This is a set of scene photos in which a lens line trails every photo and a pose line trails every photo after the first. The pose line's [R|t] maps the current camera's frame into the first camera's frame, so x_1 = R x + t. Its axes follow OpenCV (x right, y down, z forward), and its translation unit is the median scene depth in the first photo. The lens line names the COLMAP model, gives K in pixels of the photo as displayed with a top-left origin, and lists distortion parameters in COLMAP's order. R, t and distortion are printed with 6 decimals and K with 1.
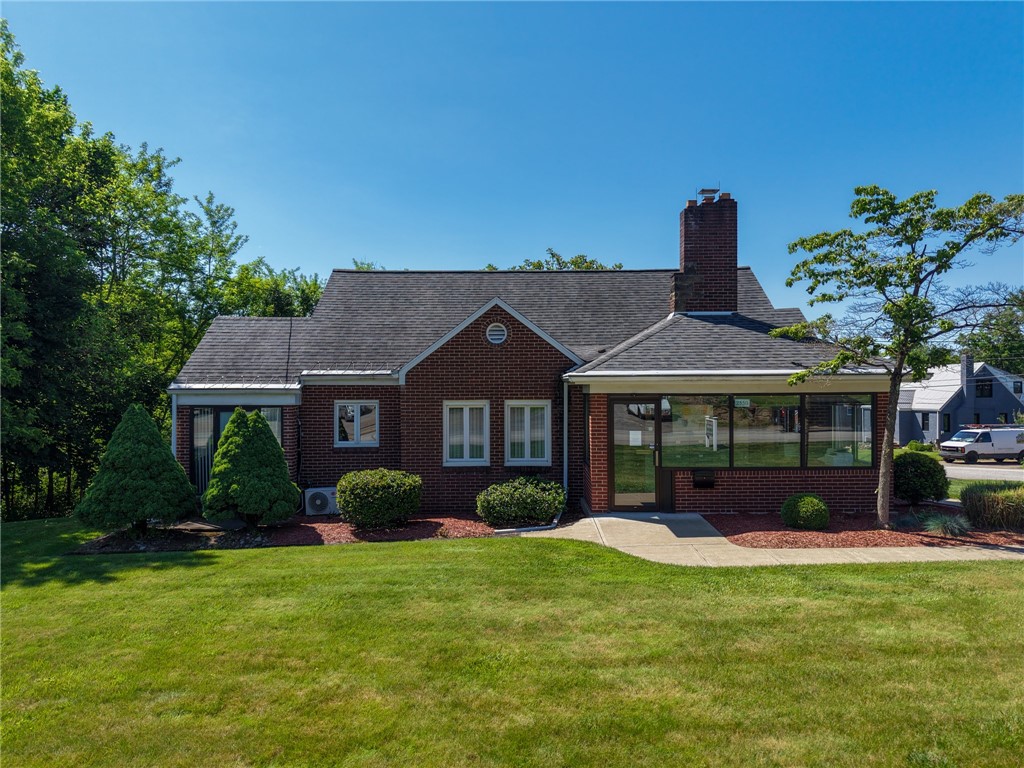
lens RADIAL K [[696.7, 0, 512.0], [0, 696.7, 384.0], [0, 0, 1]] dist [0.047875, -0.002949]
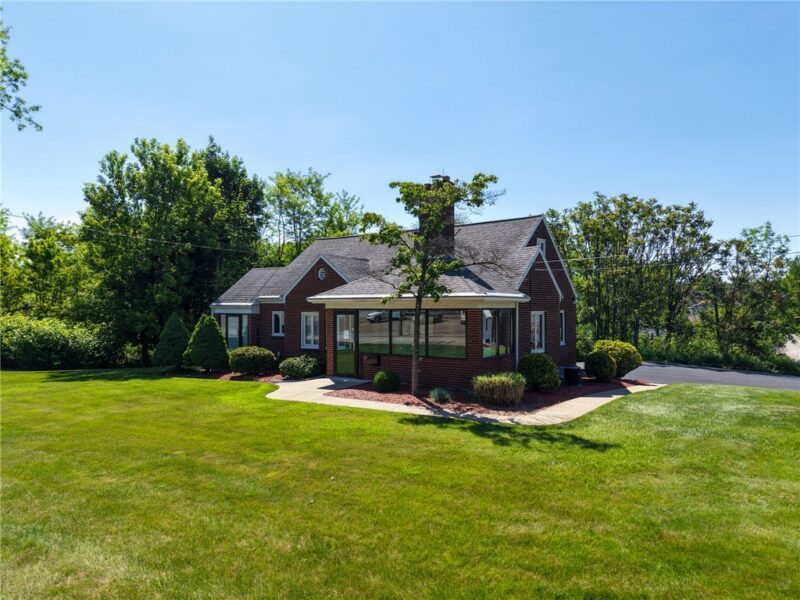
lens RADIAL K [[544.3, 0, 400.0], [0, 544.3, 300.0], [0, 0, 1]] dist [0.047875, -0.002949]
pose [[0.817782, -0.005116, -0.575505, 0.929894], [0.006718, 0.999977, 0.000657, -0.006833], [0.575488, -0.004404, 0.817798, -0.020773]]
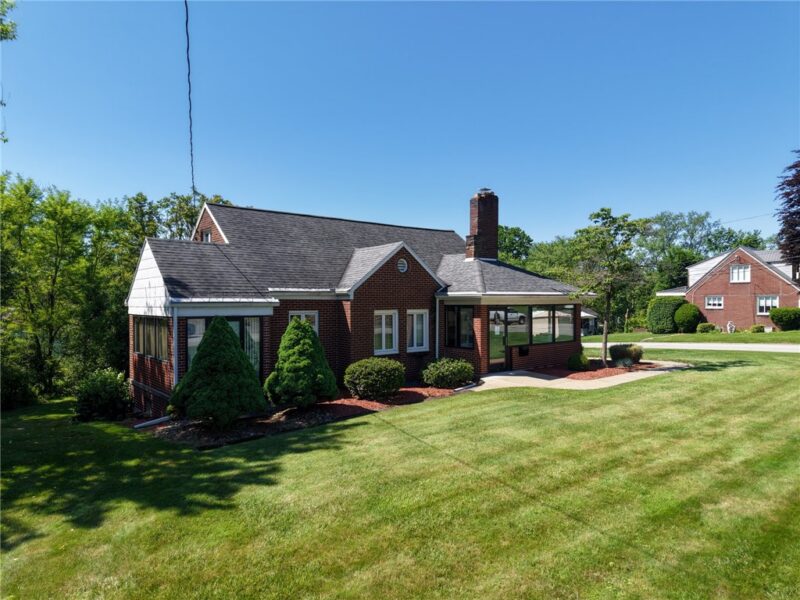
lens RADIAL K [[544.3, 0, 400.0], [0, 544.3, 300.0], [0, 0, 1]] dist [0.047875, -0.002949]
pose [[0.759364, 0.001609, 0.650664, -0.790153], [-0.003555, 0.999992, 0.001675, 0.000248], [-0.650656, -0.003585, 0.759364, 0.104410]]
